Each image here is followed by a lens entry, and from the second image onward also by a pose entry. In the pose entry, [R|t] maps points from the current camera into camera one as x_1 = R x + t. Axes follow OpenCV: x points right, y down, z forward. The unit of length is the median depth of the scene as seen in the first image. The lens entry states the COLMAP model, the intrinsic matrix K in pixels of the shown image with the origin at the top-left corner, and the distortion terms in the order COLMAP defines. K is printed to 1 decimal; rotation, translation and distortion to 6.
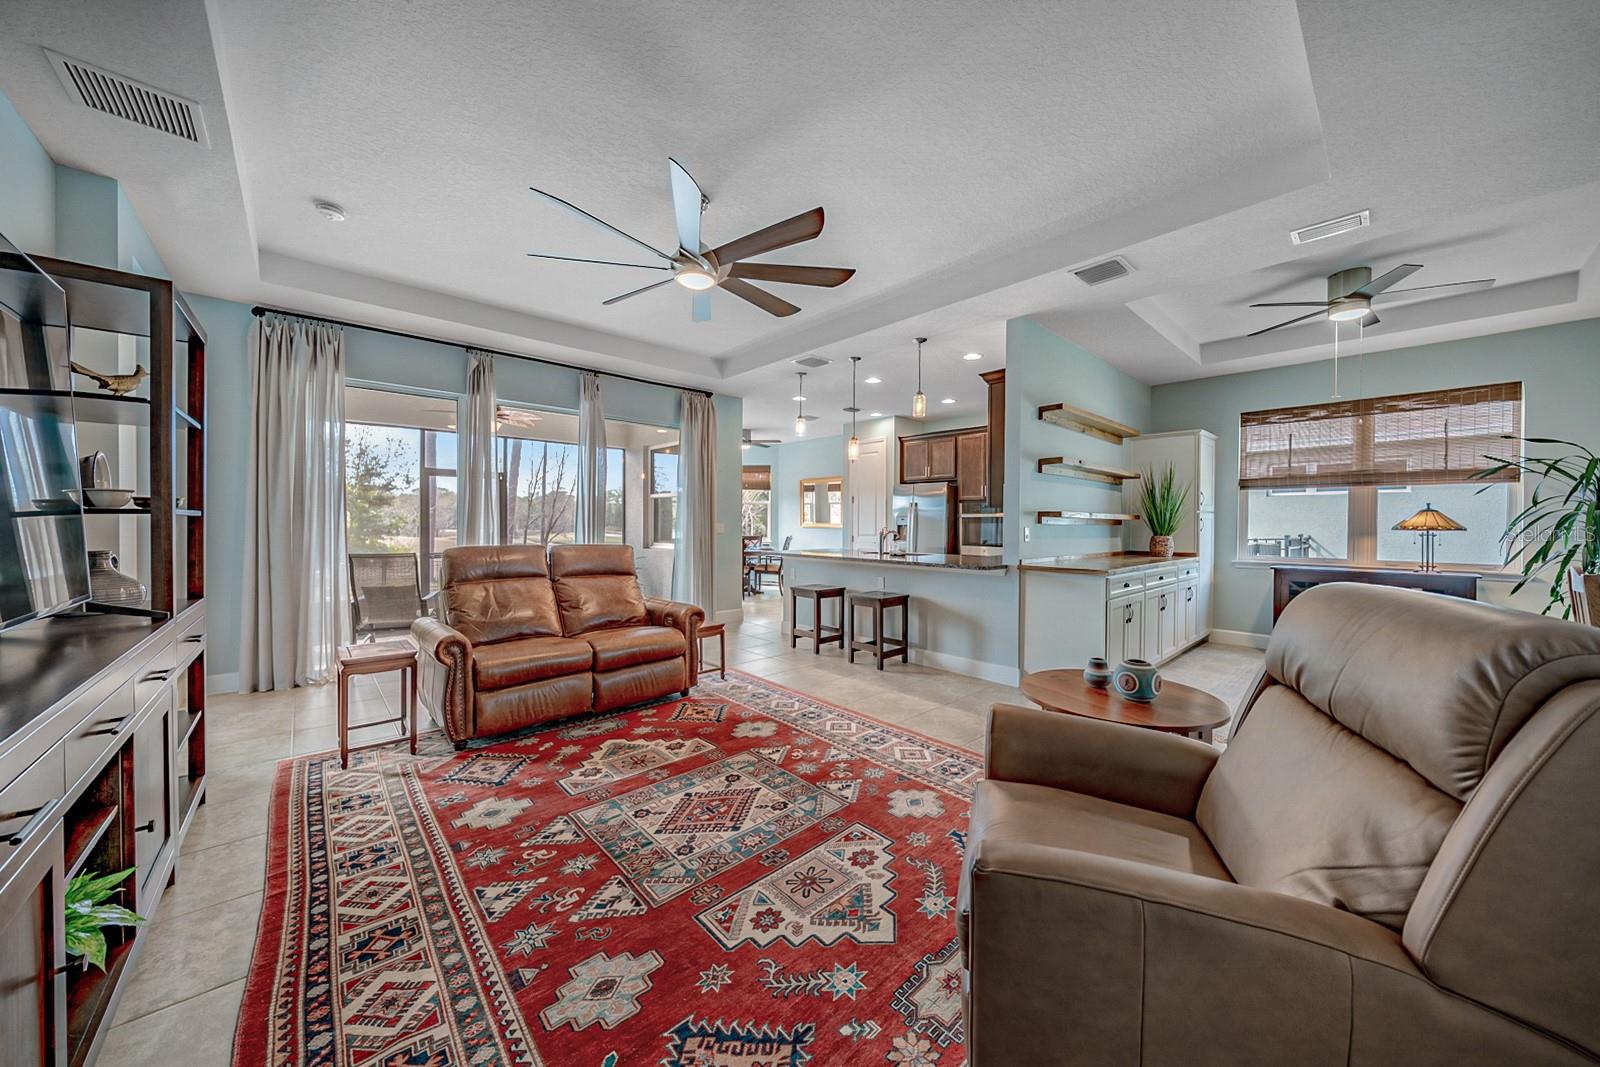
lens RADIAL K [[540.3, 0, 809.8], [0, 540.3, 529.1], [0, 0, 1]] dist [-0.007776, -0.000800]
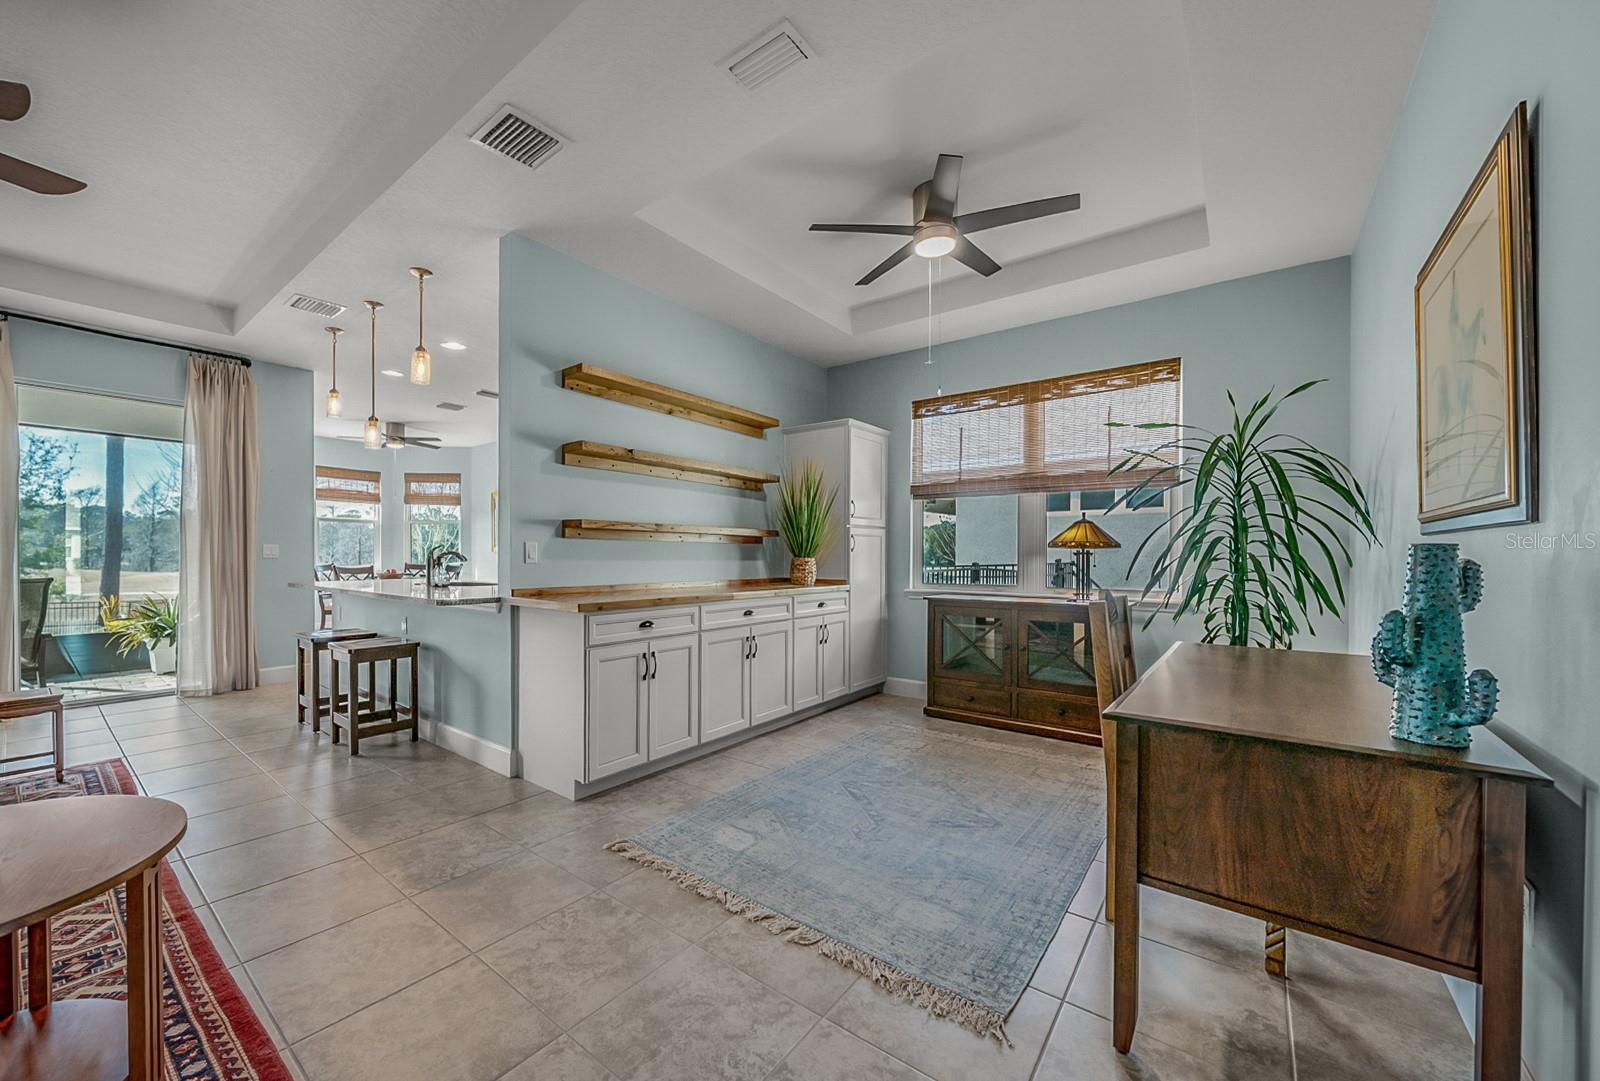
lens RADIAL K [[603.2, 0, 737.9], [0, 603.2, 556.6], [0, 0, 1]] dist [-0.005042, 0.000366]
pose [[0.991731, -0.001376, 0.128328, 0.699964], [0.001798, 0.999993, -0.003173, 0.020696], [-0.128323, 0.003377, 0.991727, 0.260876]]
